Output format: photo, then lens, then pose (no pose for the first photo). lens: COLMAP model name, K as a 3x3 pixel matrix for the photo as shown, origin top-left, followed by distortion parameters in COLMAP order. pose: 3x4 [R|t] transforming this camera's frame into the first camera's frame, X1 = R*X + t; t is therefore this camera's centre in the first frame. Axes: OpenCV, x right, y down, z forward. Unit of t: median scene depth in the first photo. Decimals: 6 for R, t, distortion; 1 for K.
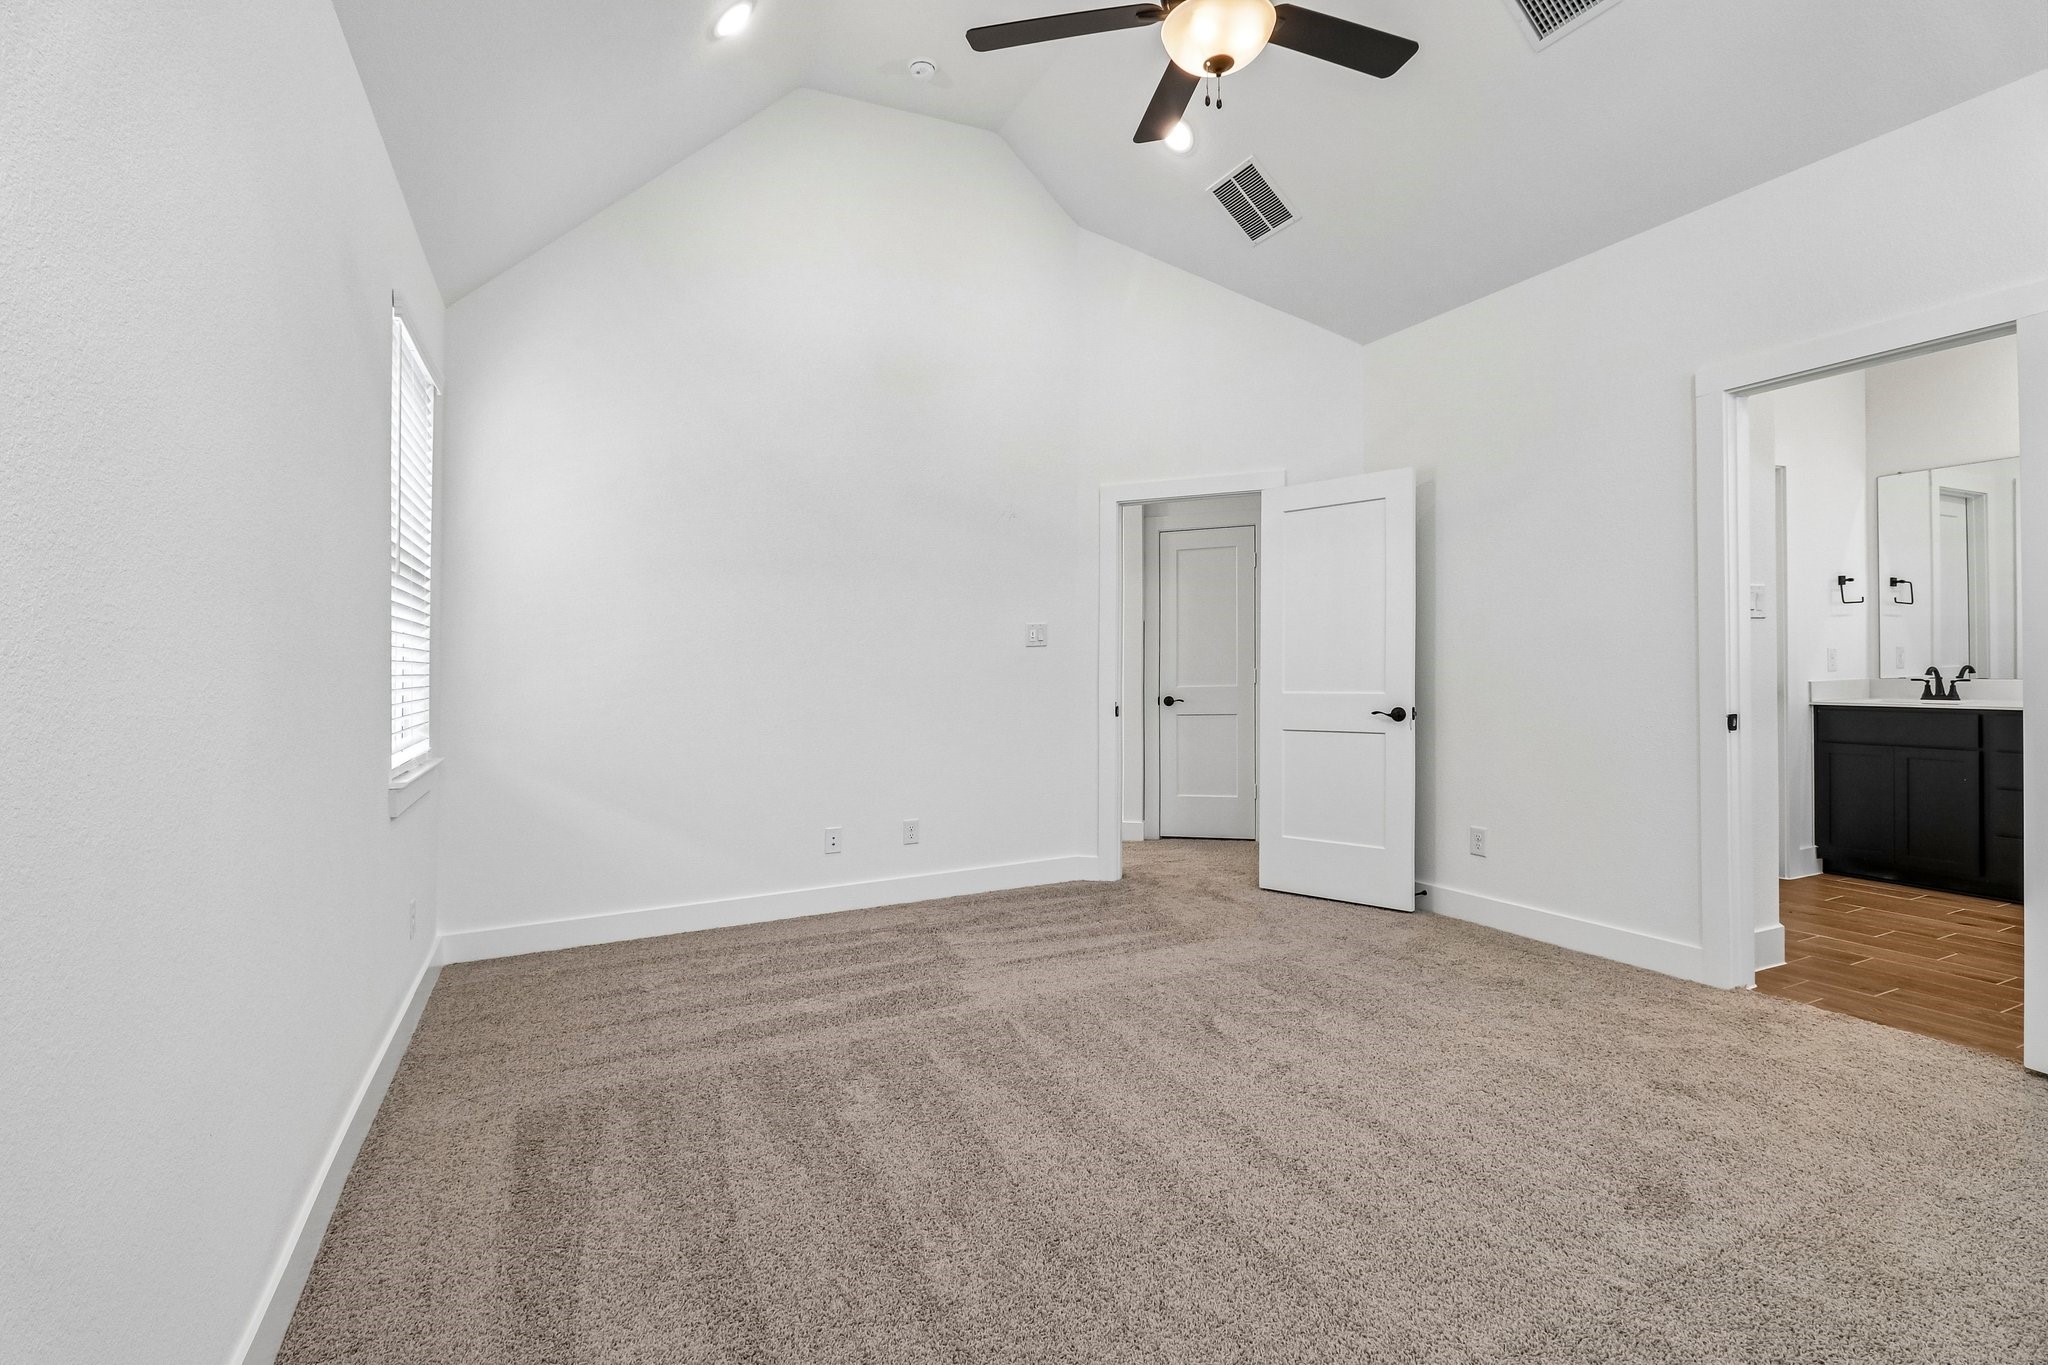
lens RADIAL K [[960.7, 0, 1025.5], [0, 960.7, 666.6], [0, 0, 1]] dist [-0.003040, -0.005741]
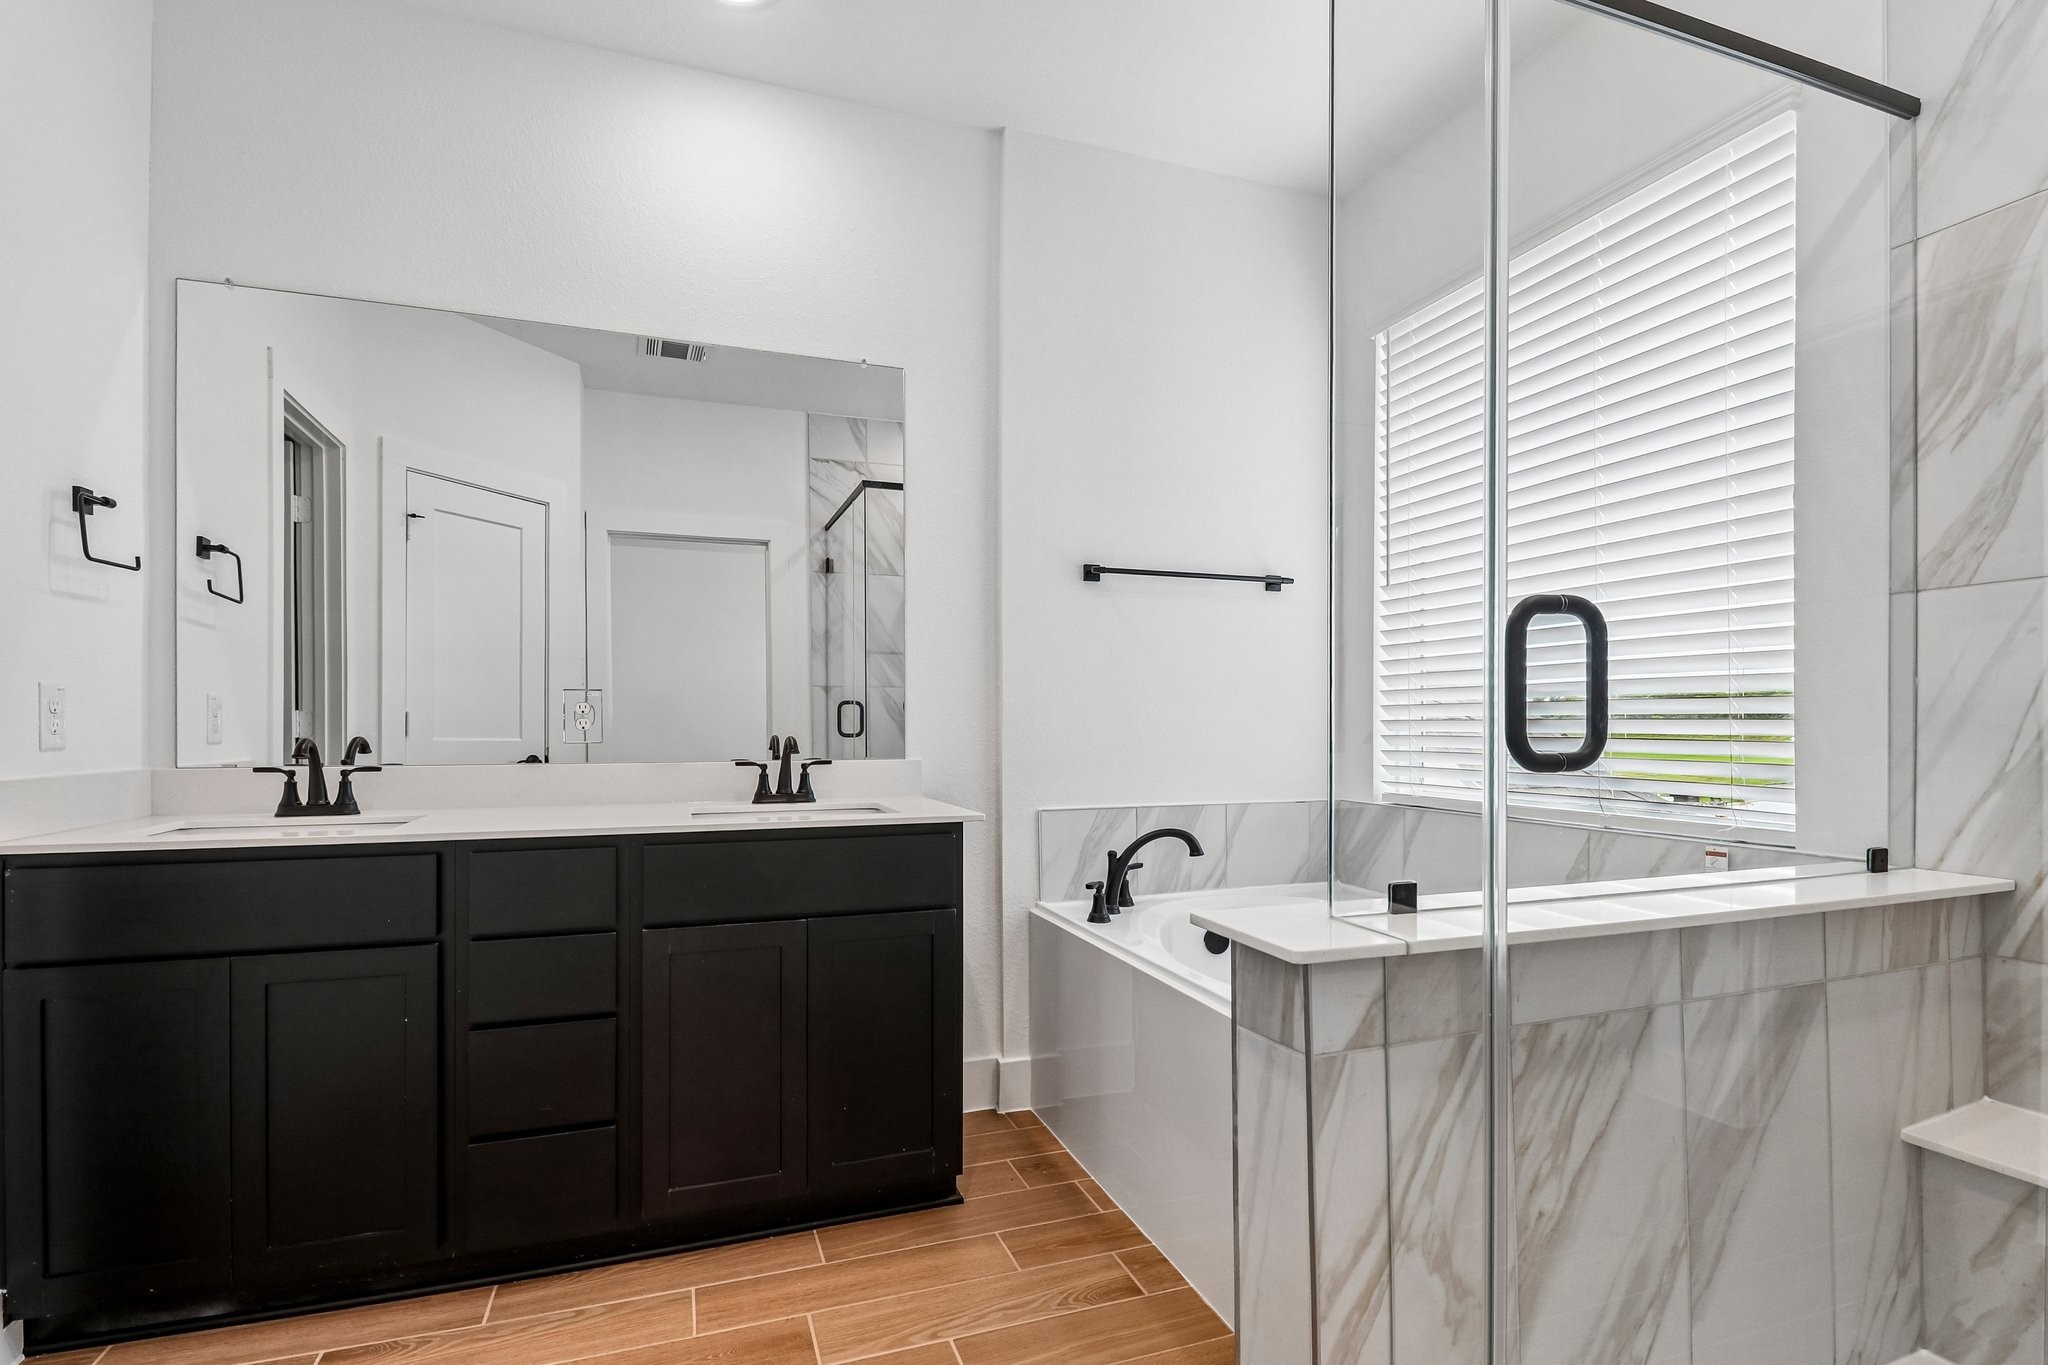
lens RADIAL K [[960.7, 0, 1009.2], [0, 960.7, 726.5], [0, 0, 1]] dist [-0.003040, -0.005741]
pose [[0.100433, 0.007944, 0.994912, 0.538200], [0.003818, 0.999958, -0.008370, -0.000695], [-0.994936, 0.004639, 0.100398, 0.621710]]
